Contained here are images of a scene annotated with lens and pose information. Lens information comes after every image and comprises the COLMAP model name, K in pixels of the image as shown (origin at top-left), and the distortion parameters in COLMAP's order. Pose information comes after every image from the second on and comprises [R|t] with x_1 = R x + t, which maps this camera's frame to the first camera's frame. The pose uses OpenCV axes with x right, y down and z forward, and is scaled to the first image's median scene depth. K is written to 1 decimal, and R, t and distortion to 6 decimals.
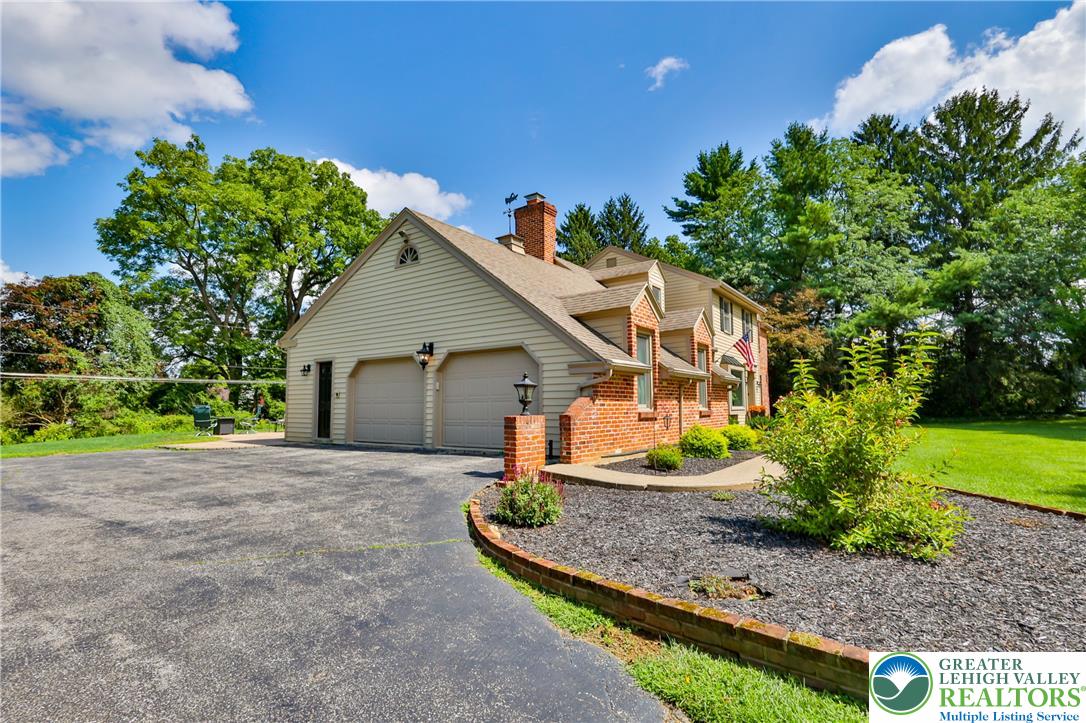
lens RADIAL K [[530.2, 0, 541.5], [0, 530.2, 362.3], [0, 0, 1]] dist [0.000557, -0.000408]
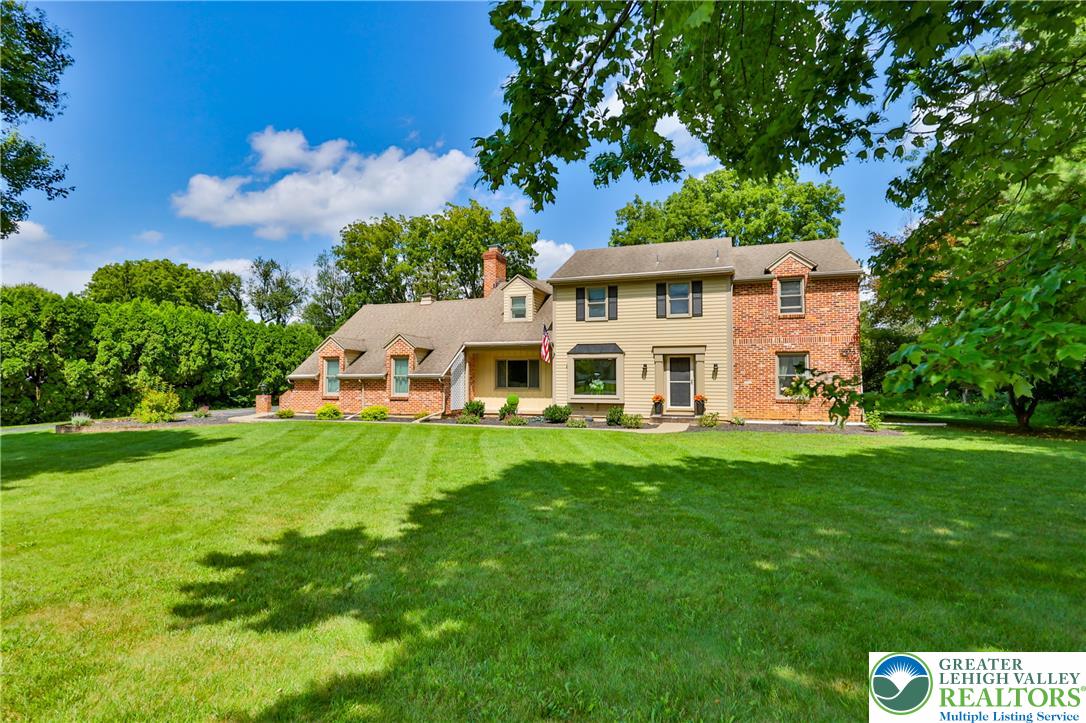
lens RADIAL K [[530.2, 0, 541.5], [0, 530.2, 362.3], [0, 0, 1]] dist [0.000557, -0.000408]
pose [[0.280739, -0.026190, -0.959427, 0.729307], [0.083870, 0.996473, -0.002660, 0.009981], [0.956113, -0.079721, 0.281945, 0.354366]]
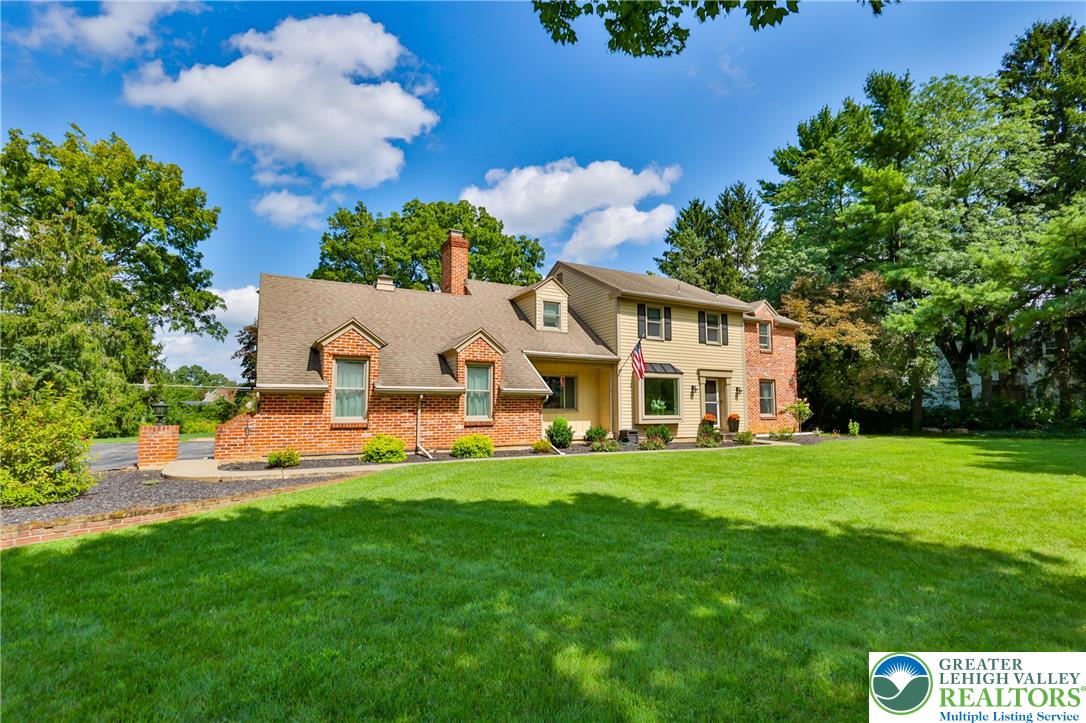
lens RADIAL K [[530.2, 0, 541.5], [0, 530.2, 362.3], [0, 0, 1]] dist [0.000557, -0.000408]
pose [[0.901260, -0.035215, -0.431844, 0.334730], [0.034730, 0.999356, -0.009011, -0.006337], [0.431884, -0.006877, 0.901903, 0.019673]]
